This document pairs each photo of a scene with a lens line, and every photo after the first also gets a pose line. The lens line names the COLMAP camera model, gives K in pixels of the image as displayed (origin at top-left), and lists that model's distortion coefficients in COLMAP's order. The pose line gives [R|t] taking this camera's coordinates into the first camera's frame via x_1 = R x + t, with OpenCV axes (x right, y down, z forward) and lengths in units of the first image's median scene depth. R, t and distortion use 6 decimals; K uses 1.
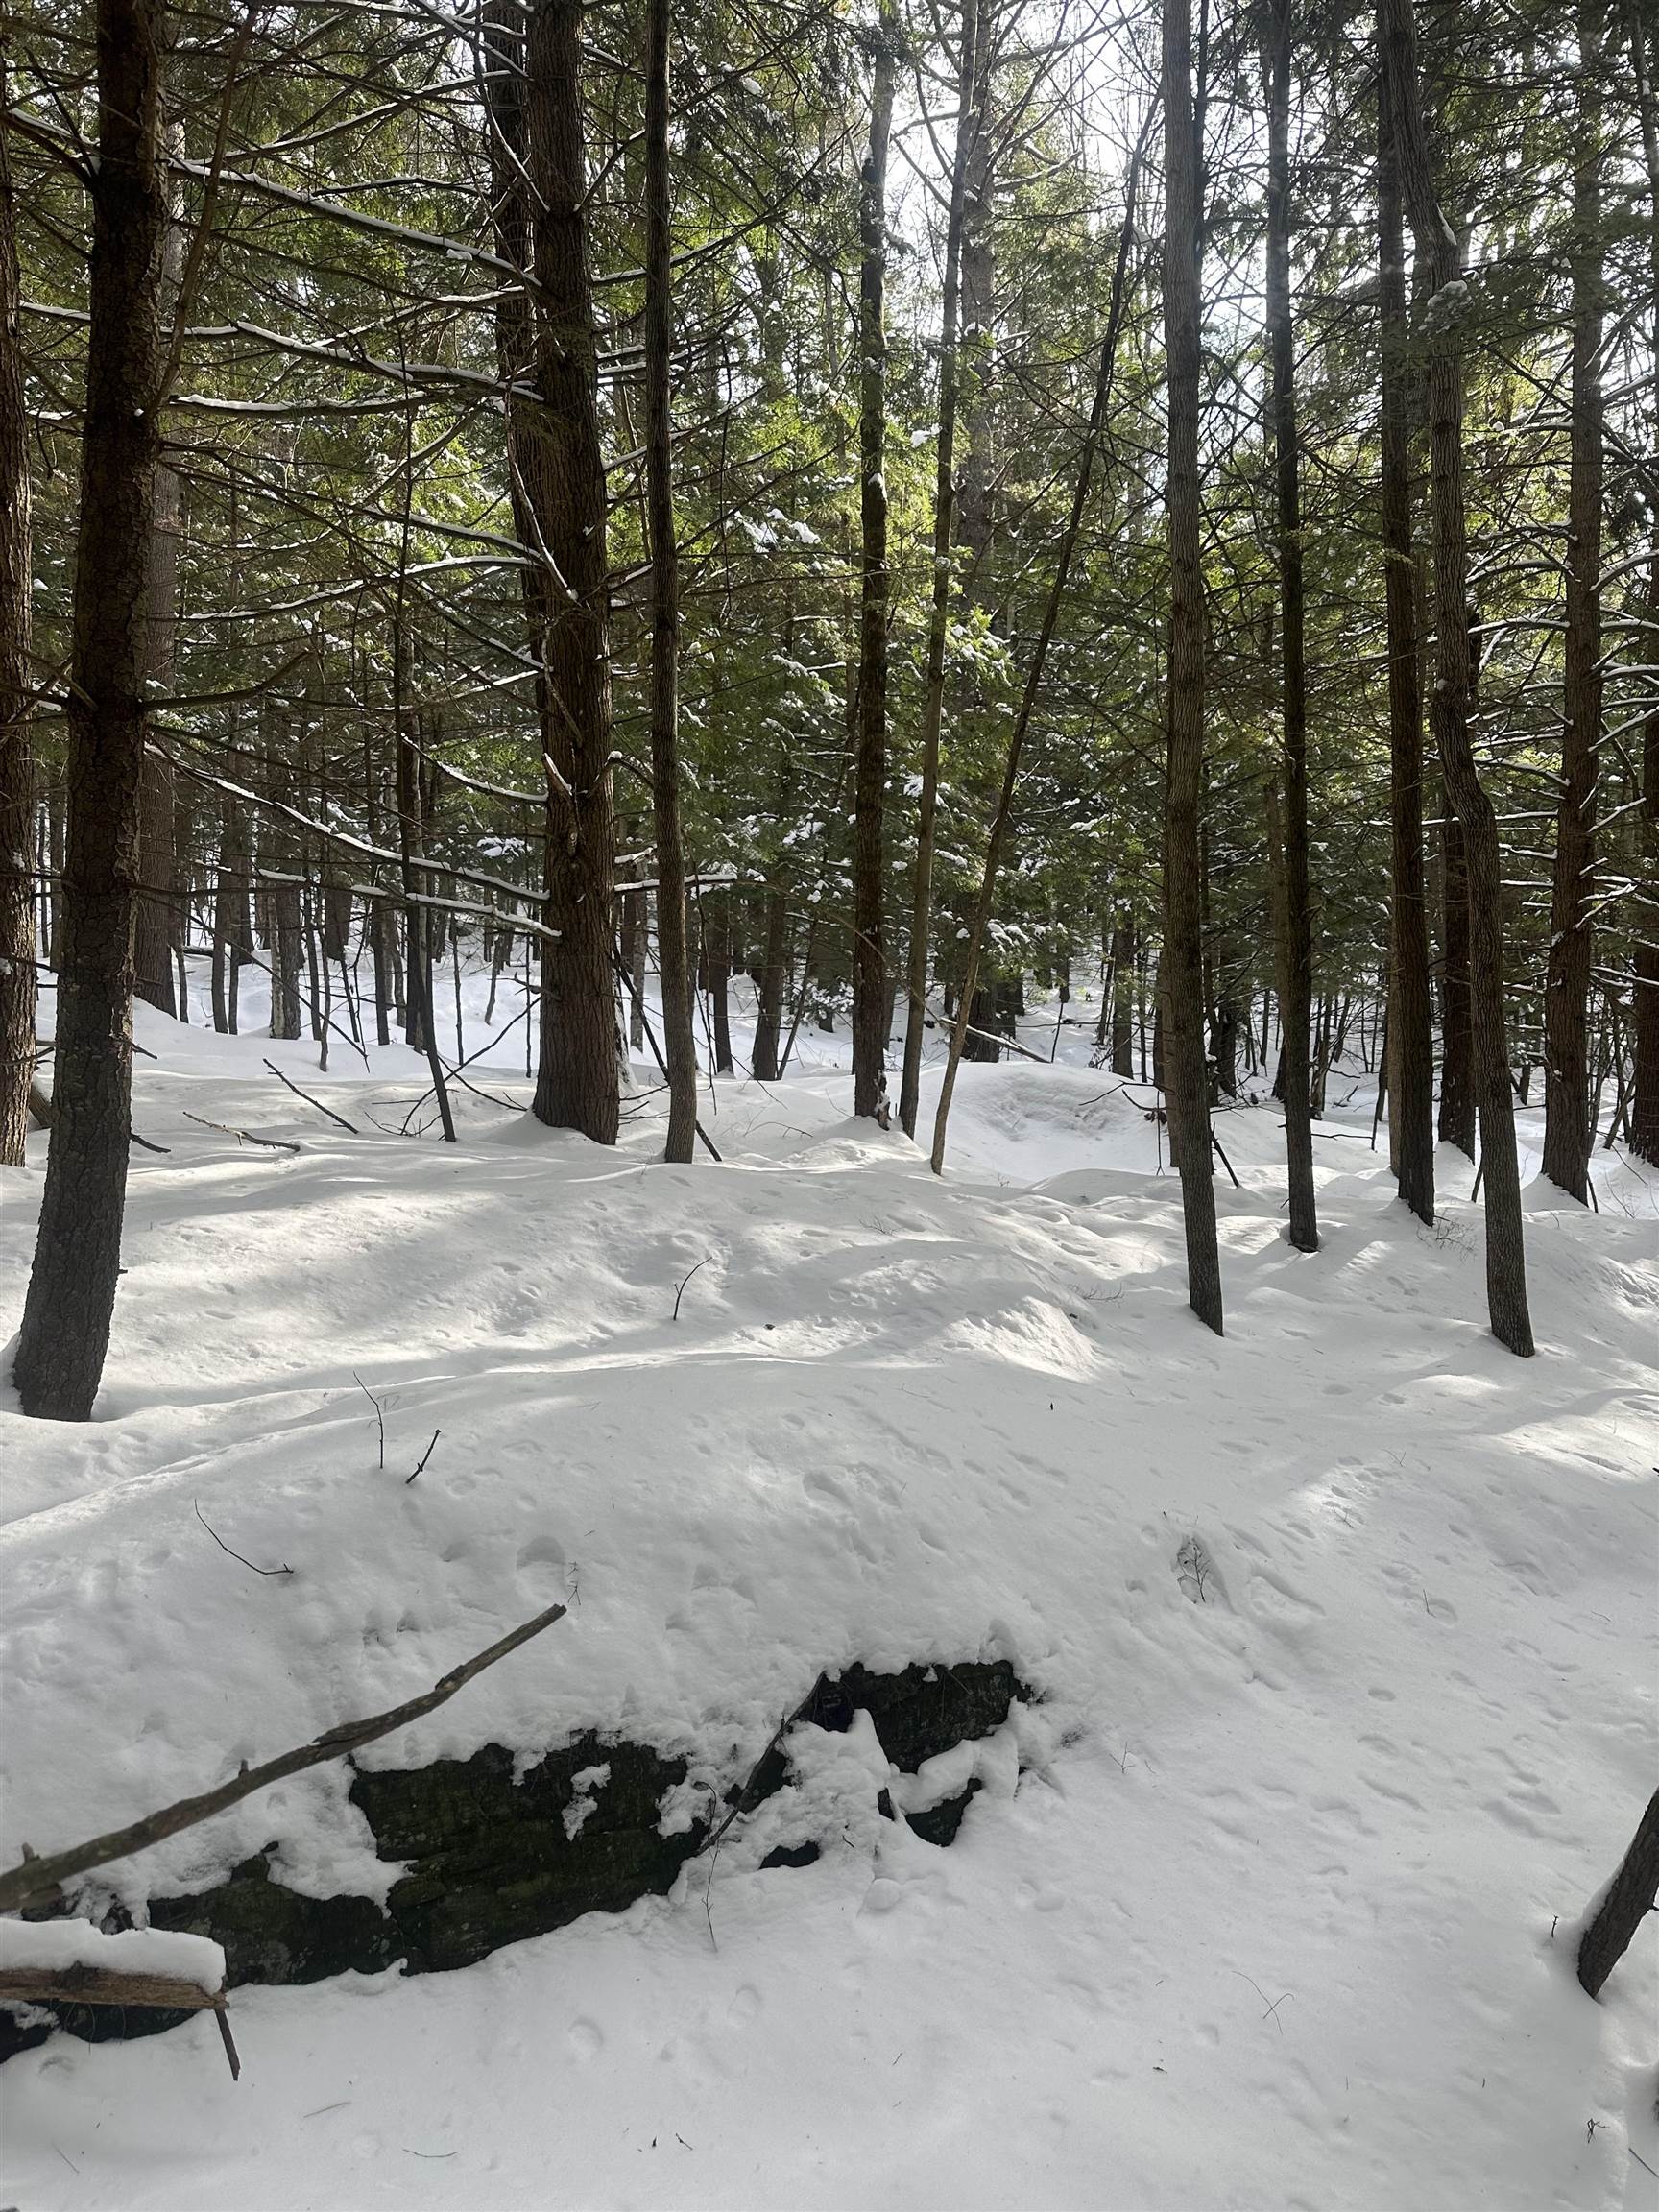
lens RADIAL K [[1530.0, 0, 822.1], [0, 1530.0, 1148.4], [0, 0, 1]] dist [0.005334, 0.001022]
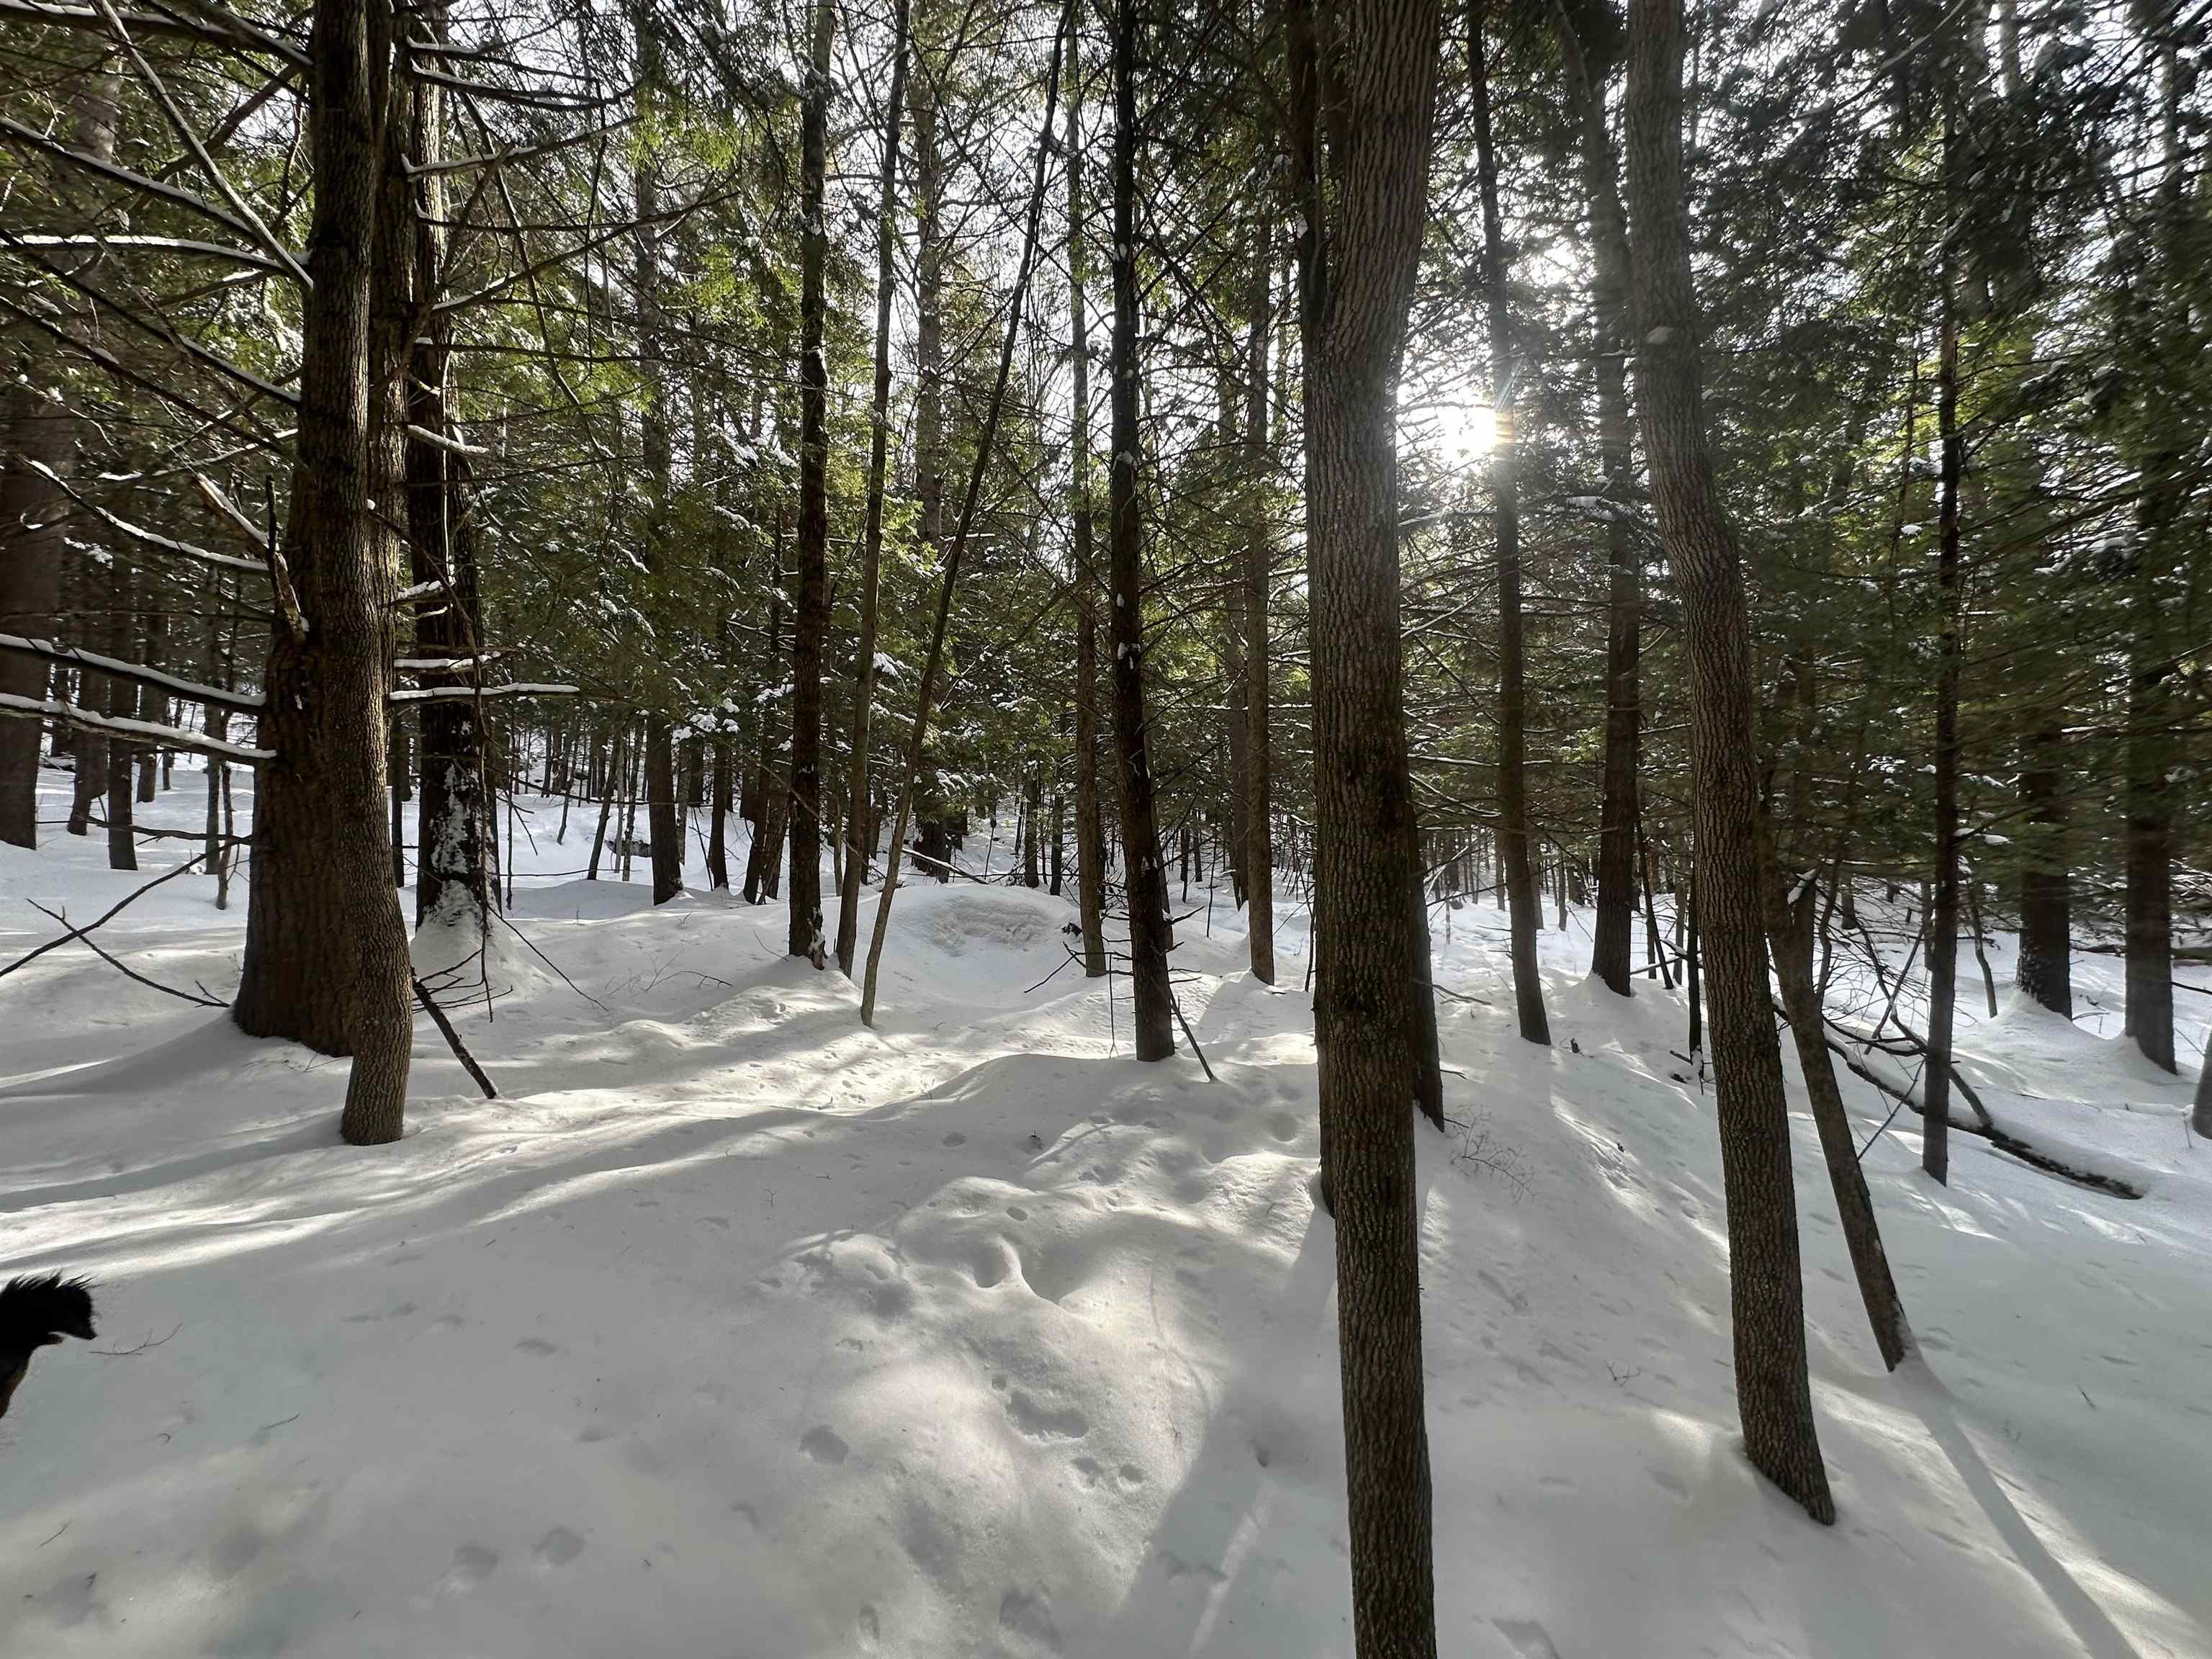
lens RADIAL K [[887.1, 0, 1105.8], [0, 887.1, 847.5], [0, 0, 1]] dist [-0.000314, -0.000031]
pose [[0.960302, 0.000257, 0.278963, 0.036335], [0.018958, 0.997627, -0.066181, -0.030462], [-0.278318, 0.068843, 0.958019, 0.241238]]
